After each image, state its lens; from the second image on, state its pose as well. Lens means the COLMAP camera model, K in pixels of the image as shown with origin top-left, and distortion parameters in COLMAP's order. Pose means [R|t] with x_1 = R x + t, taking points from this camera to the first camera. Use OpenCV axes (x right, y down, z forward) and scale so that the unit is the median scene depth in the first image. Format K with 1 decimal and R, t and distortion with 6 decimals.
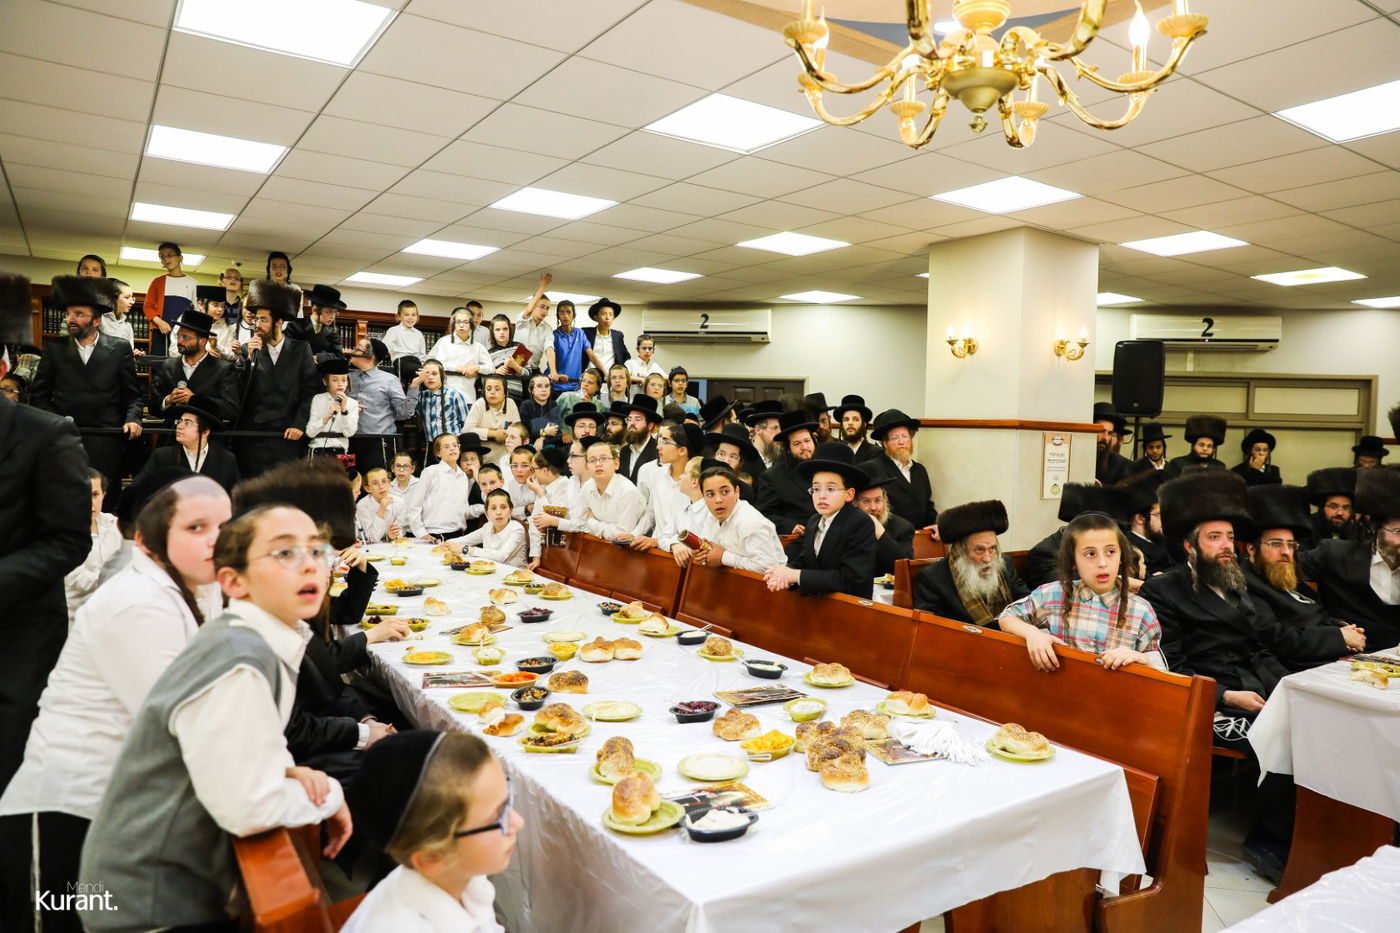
lens RADIAL K [[915.4, 0, 700.0], [0, 915.4, 466.5], [0, 0, 1]] dist [-0.026281, 0.001158]
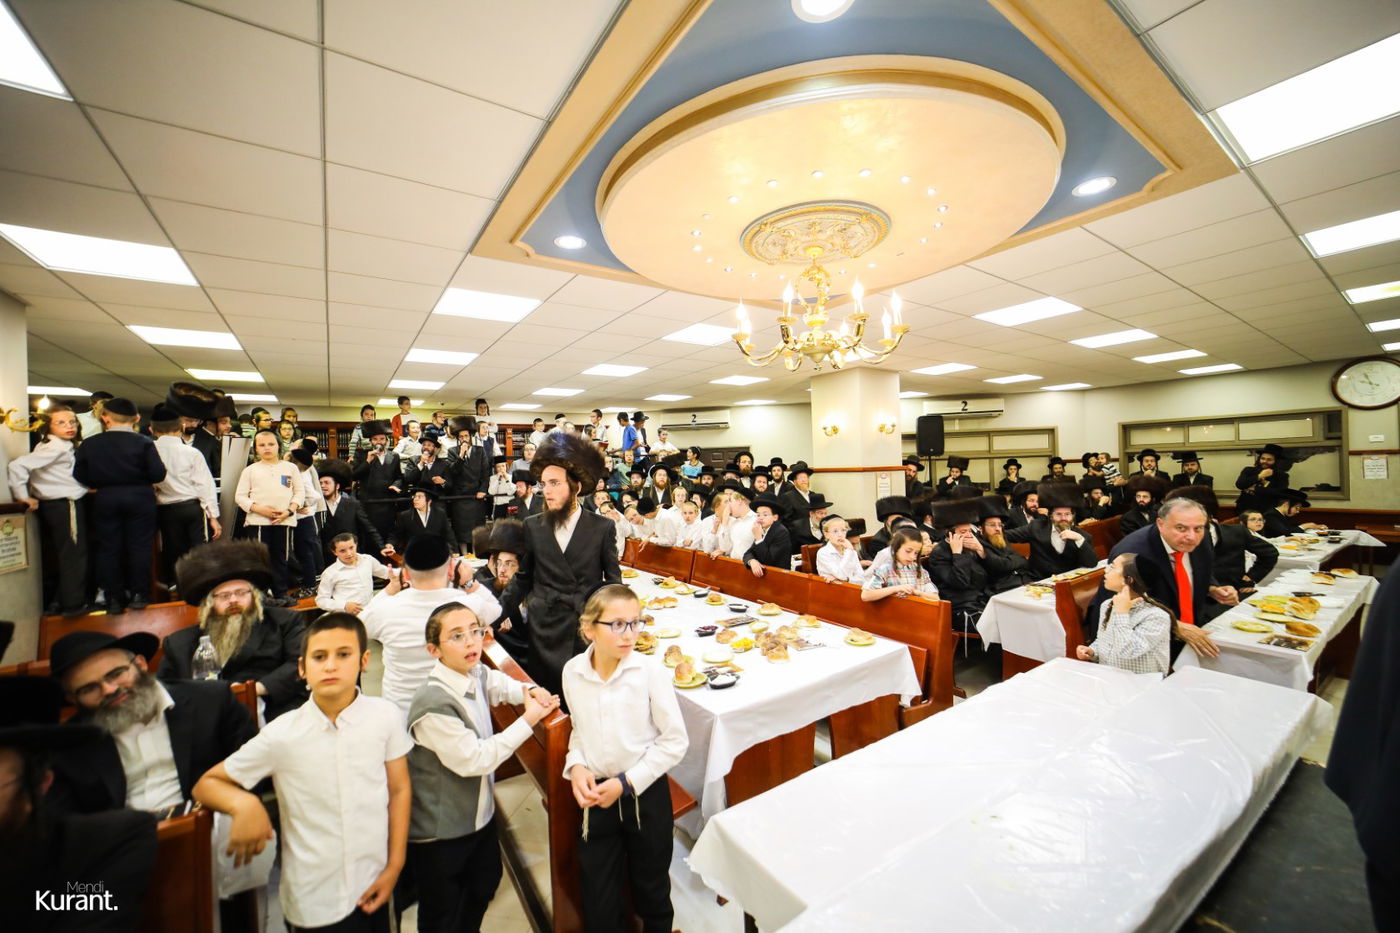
lens RADIAL K [[536.5, 0, 700.0], [0, 536.5, 466.5], [0, 0, 1]] dist [-0.000791, 0.000013]
pose [[0.998241, -0.056750, 0.017143, -0.019716], [0.057306, 0.997782, -0.033865, -0.066568], [-0.015183, 0.034788, 0.999279, -0.239355]]
